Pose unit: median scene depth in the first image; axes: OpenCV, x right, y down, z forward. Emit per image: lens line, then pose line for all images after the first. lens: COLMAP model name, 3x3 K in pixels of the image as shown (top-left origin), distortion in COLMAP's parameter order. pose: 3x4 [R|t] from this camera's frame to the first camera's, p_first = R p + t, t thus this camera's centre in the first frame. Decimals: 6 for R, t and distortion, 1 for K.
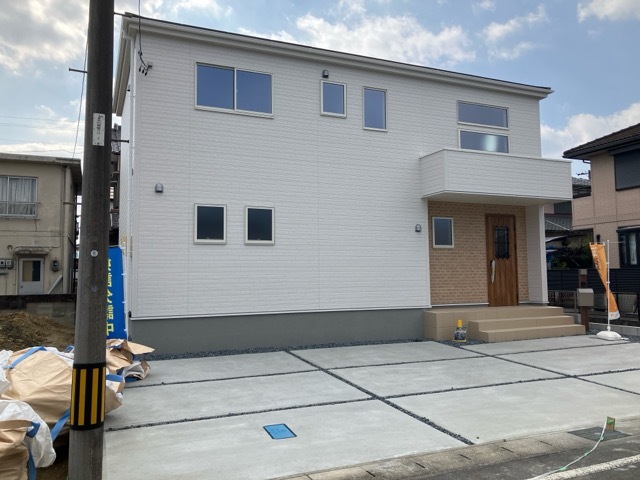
lens RADIAL K [[523.6, 0, 320.0], [0, 523.6, 237.6], [0, 0, 1]] dist [-0.001110, -0.004602]
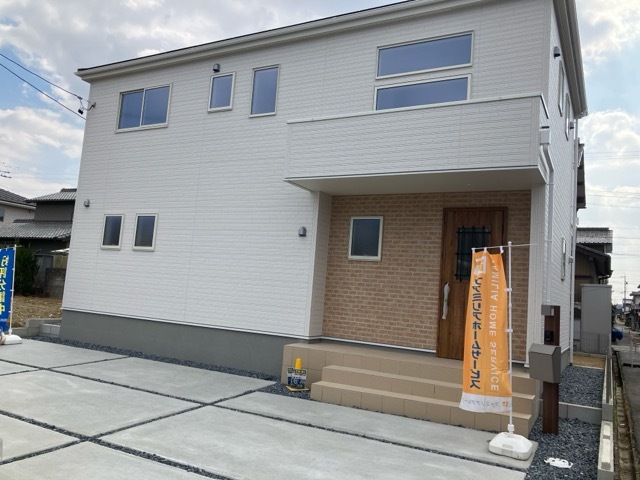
lens RADIAL K [[523.6, 0, 320.2], [0, 523.6, 240.4], [0, 0, 1]] dist [-0.001110, -0.004602]
pose [[0.615024, -0.019638, -0.788264, 0.809370], [-0.020951, 0.998930, -0.041232, 0.025495], [0.788230, 0.041874, 0.613954, 0.562360]]
